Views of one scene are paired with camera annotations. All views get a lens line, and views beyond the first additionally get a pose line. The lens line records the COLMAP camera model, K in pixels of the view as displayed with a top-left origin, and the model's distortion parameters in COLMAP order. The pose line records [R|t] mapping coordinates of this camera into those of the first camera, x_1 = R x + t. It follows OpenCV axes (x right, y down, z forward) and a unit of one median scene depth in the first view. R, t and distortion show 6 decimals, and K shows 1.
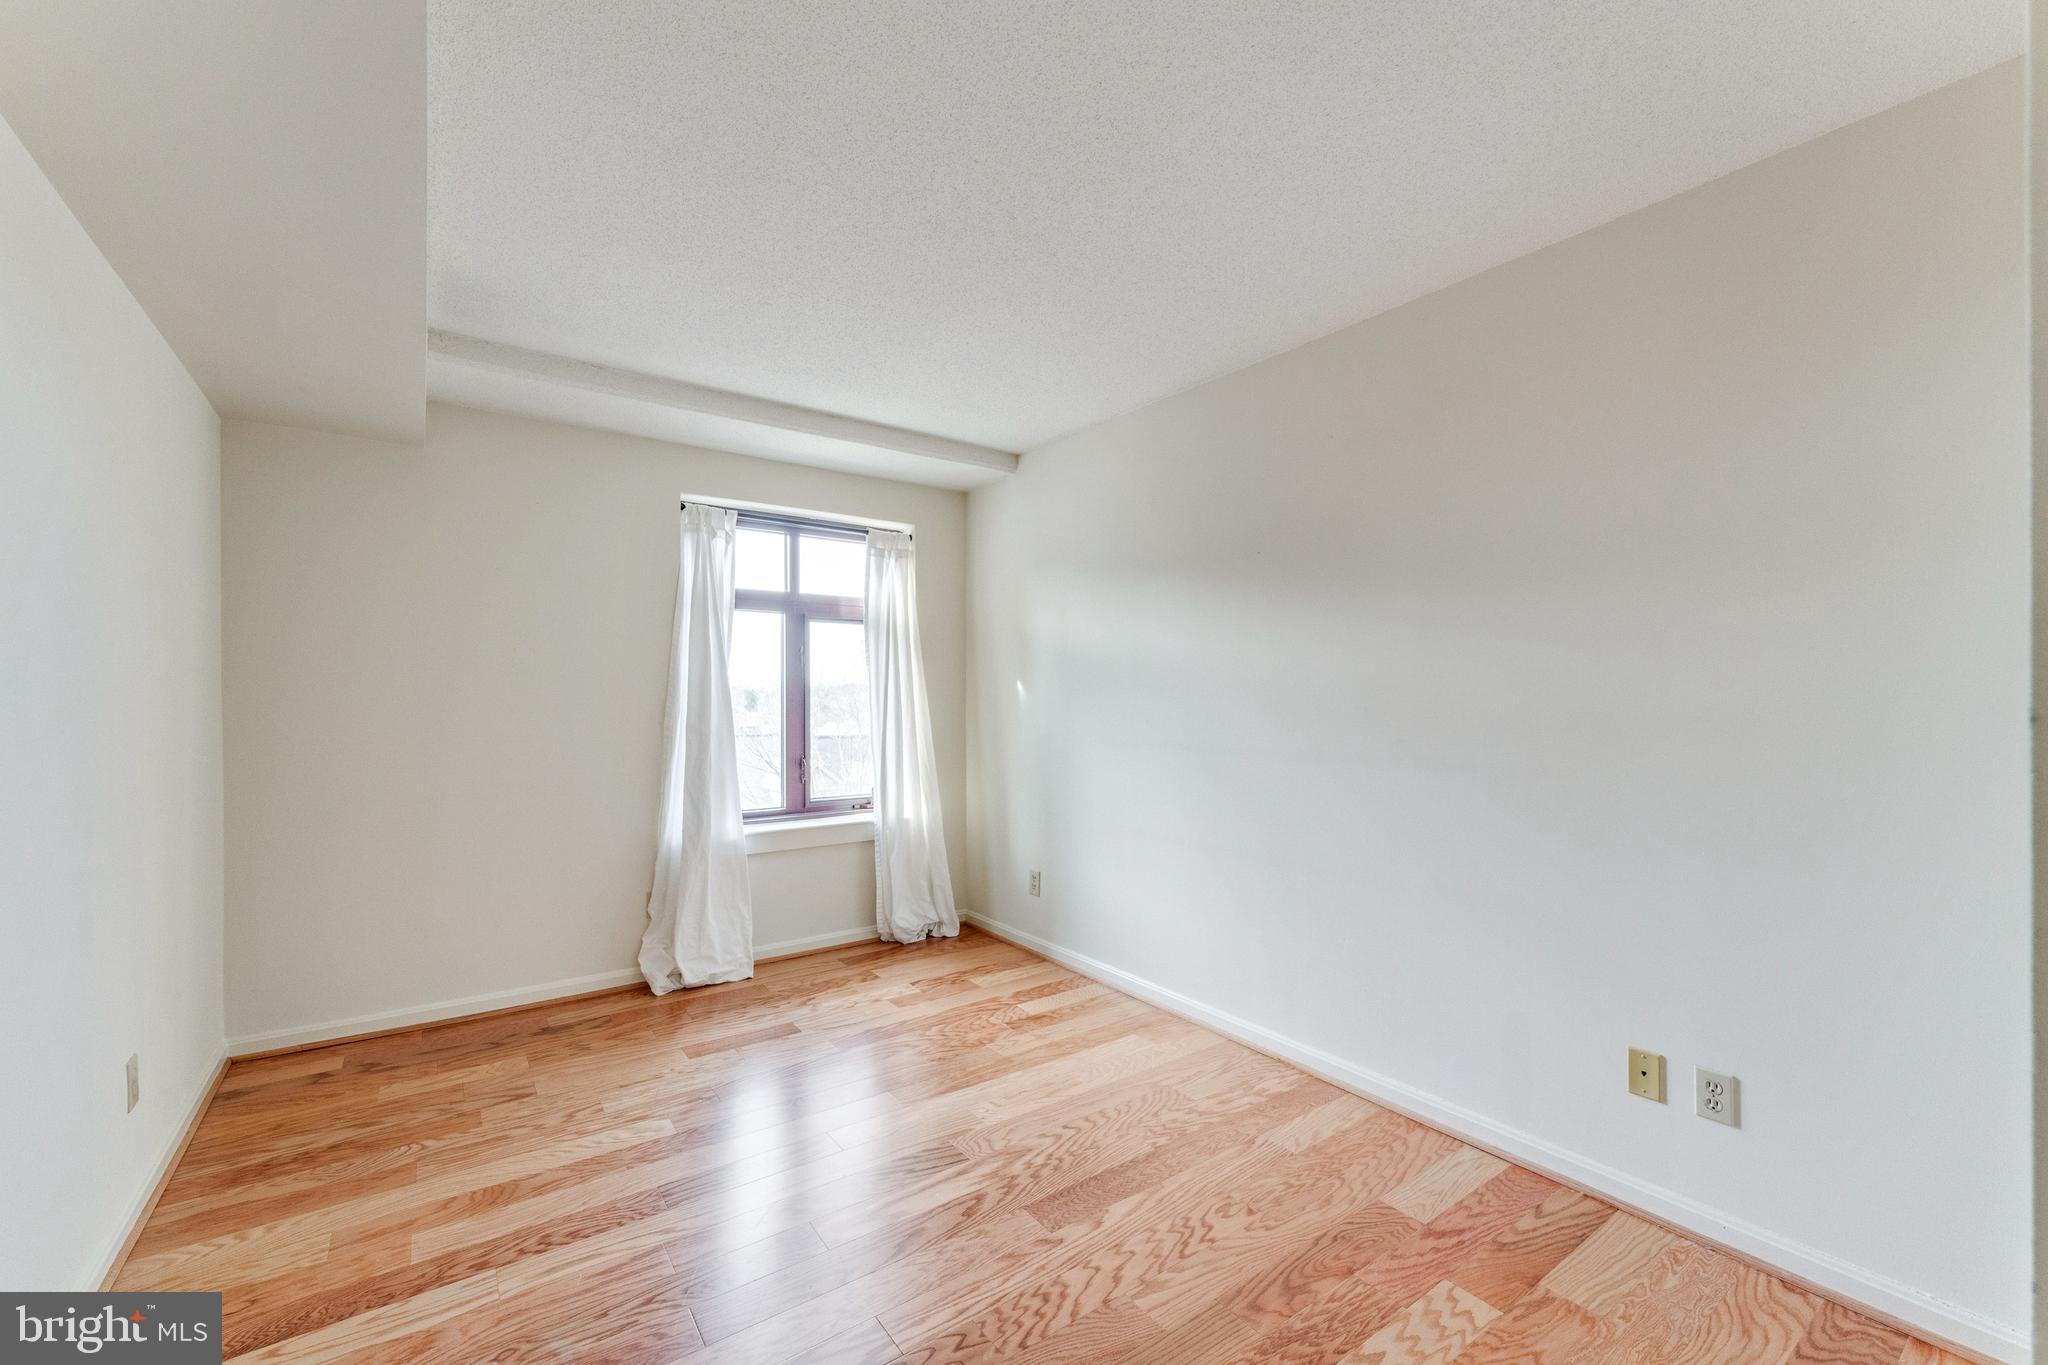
lens RADIAL K [[828.1, 0, 1024.6], [0, 828.1, 694.6], [0, 0, 1]] dist [-0.001399, 0.000578]
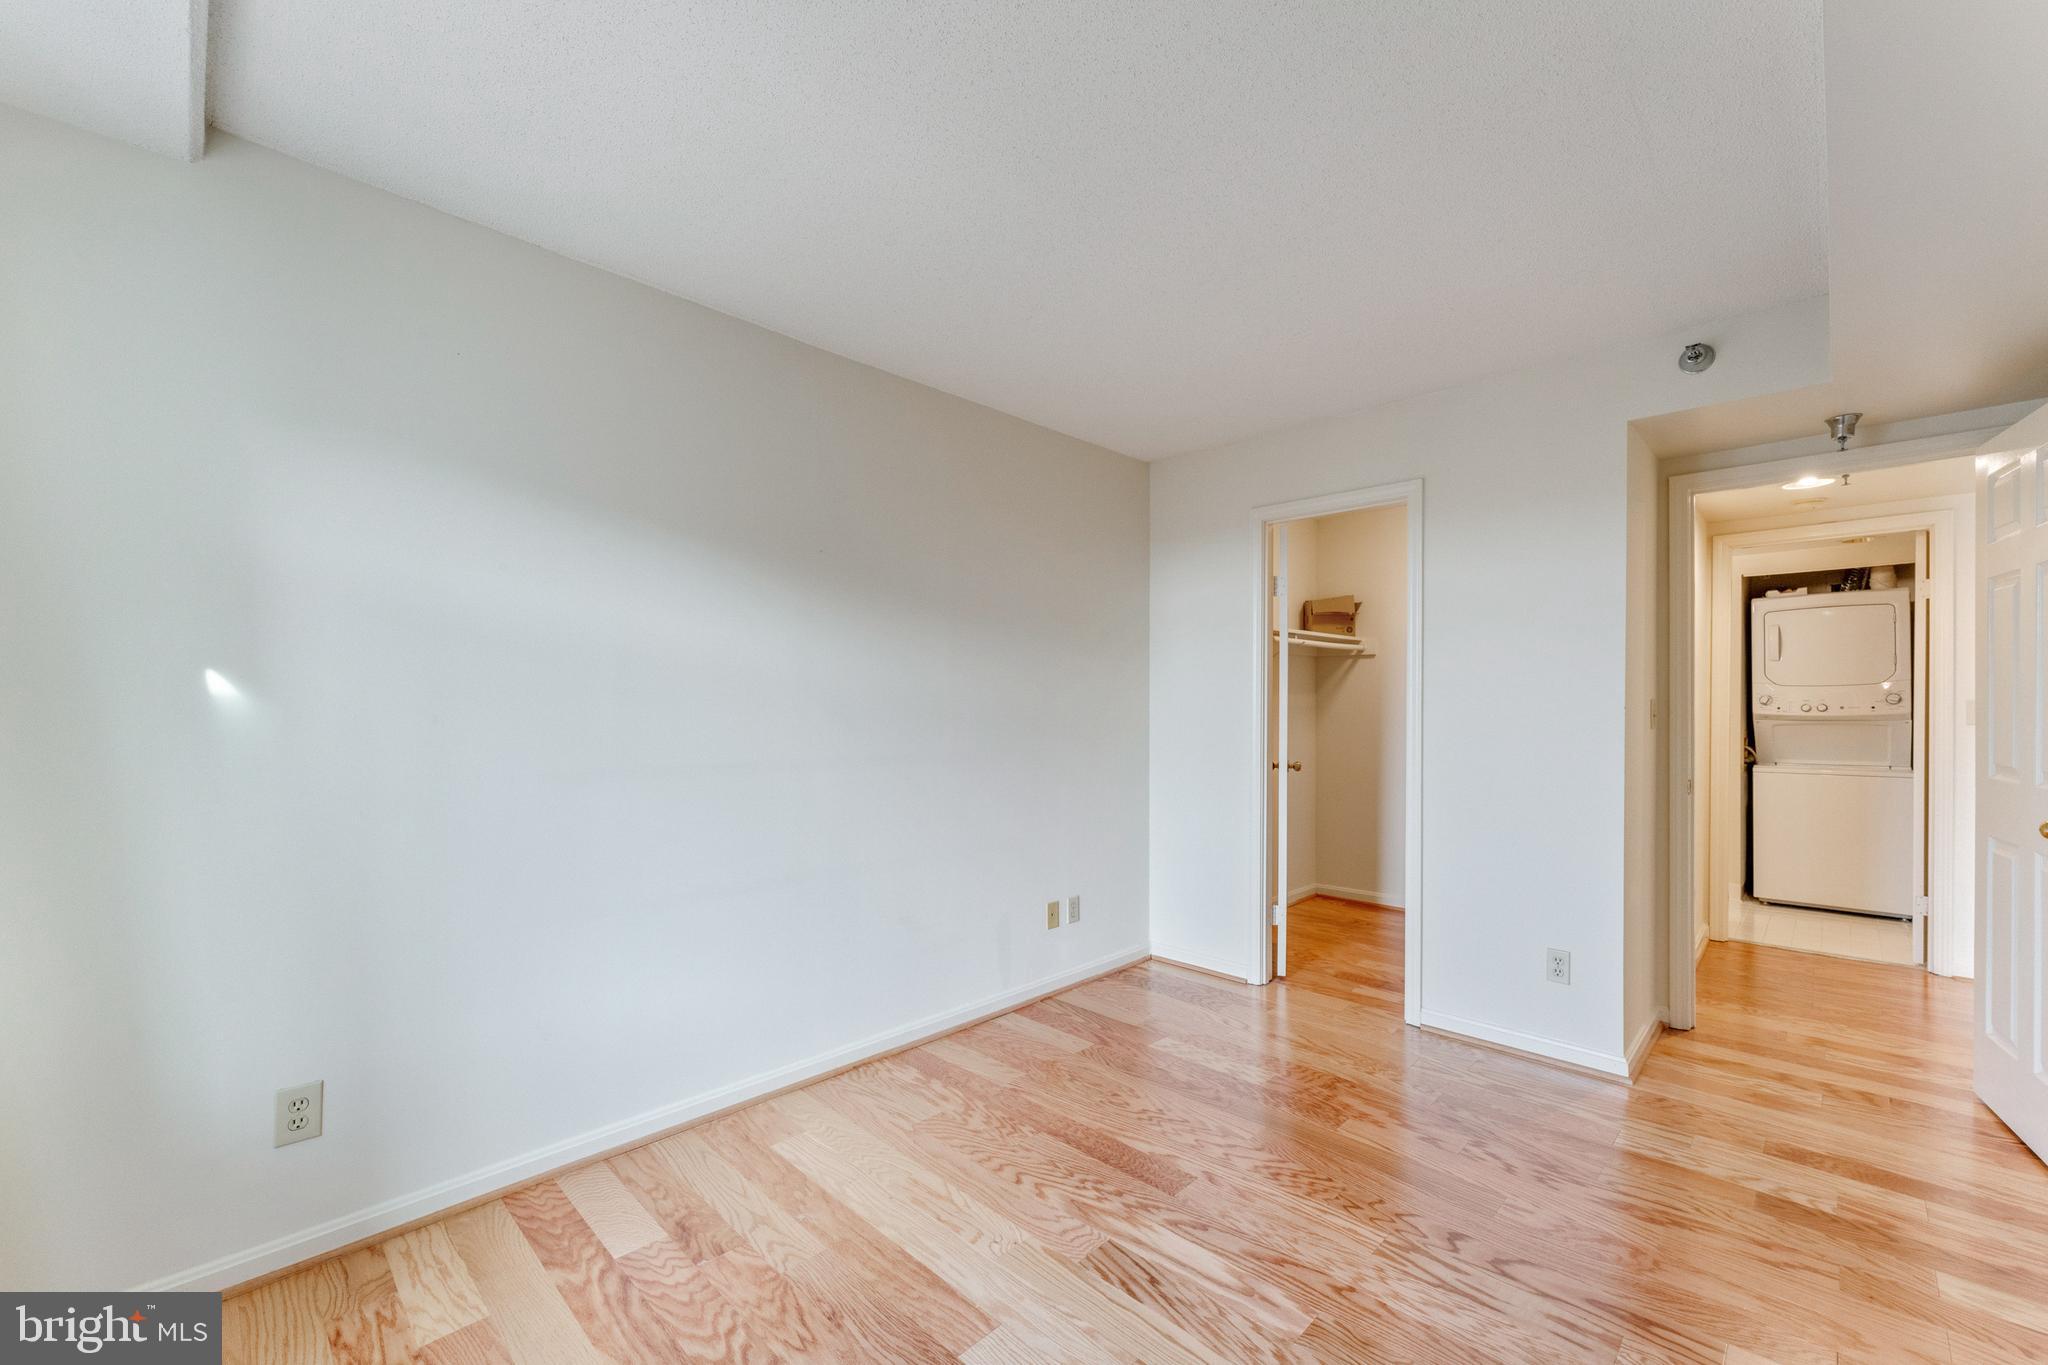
lens RADIAL K [[828.1, 0, 1014.5], [0, 828.1, 695.6], [0, 0, 1]] dist [-0.001399, 0.000578]
pose [[-0.163639, 0.001180, 0.986520, -0.813304], [-0.009641, 0.999950, -0.002795, -0.010143], [-0.986473, -0.009968, -0.163619, 1.109738]]
